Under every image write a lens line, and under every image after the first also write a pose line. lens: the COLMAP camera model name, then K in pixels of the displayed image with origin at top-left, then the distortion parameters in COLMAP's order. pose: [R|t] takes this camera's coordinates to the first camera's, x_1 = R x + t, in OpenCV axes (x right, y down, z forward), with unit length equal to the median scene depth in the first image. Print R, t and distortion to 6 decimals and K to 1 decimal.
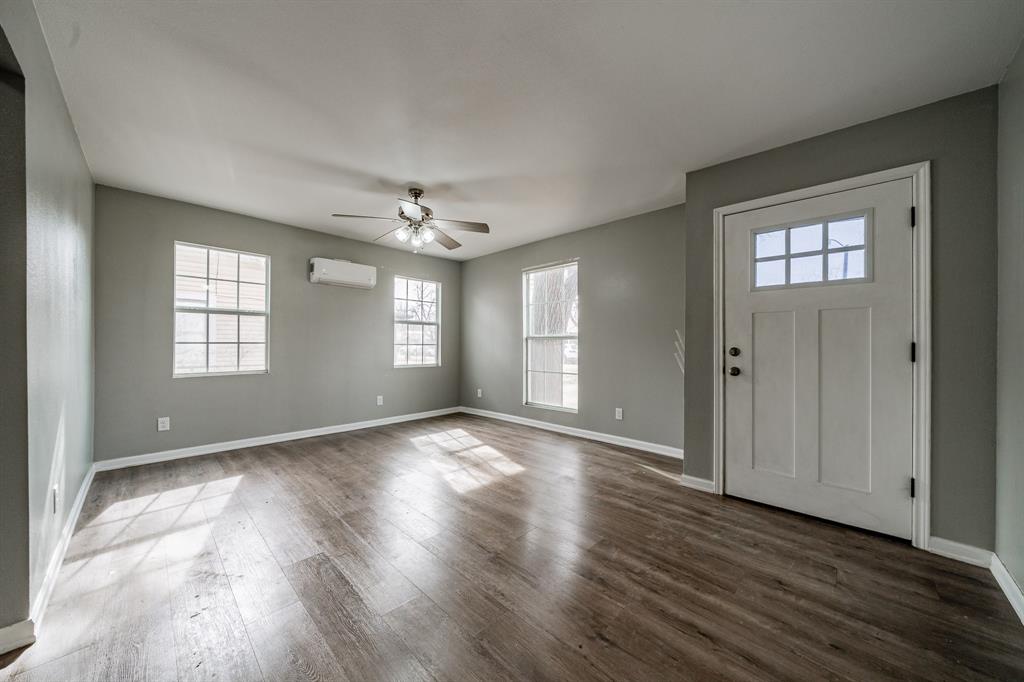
lens RADIAL K [[350.8, 0, 513.8], [0, 350.8, 342.9], [0, 0, 1]] dist [-0.002091, 0.000003]
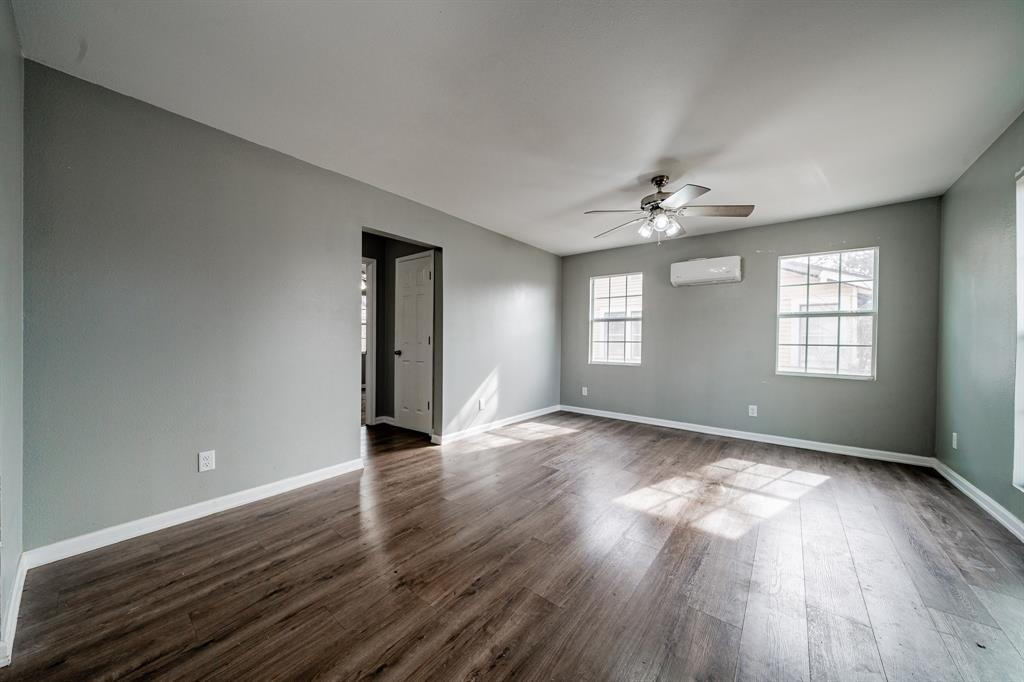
lens RADIAL K [[350.8, 0, 515.1], [0, 350.8, 341.2], [0, 0, 1]] dist [-0.002091, 0.000003]
pose [[0.094494, -0.003765, -0.995518, 0.514295], [-0.009091, 0.999948, -0.004644, 0.007039], [0.995484, 0.009489, 0.094455, 0.443274]]
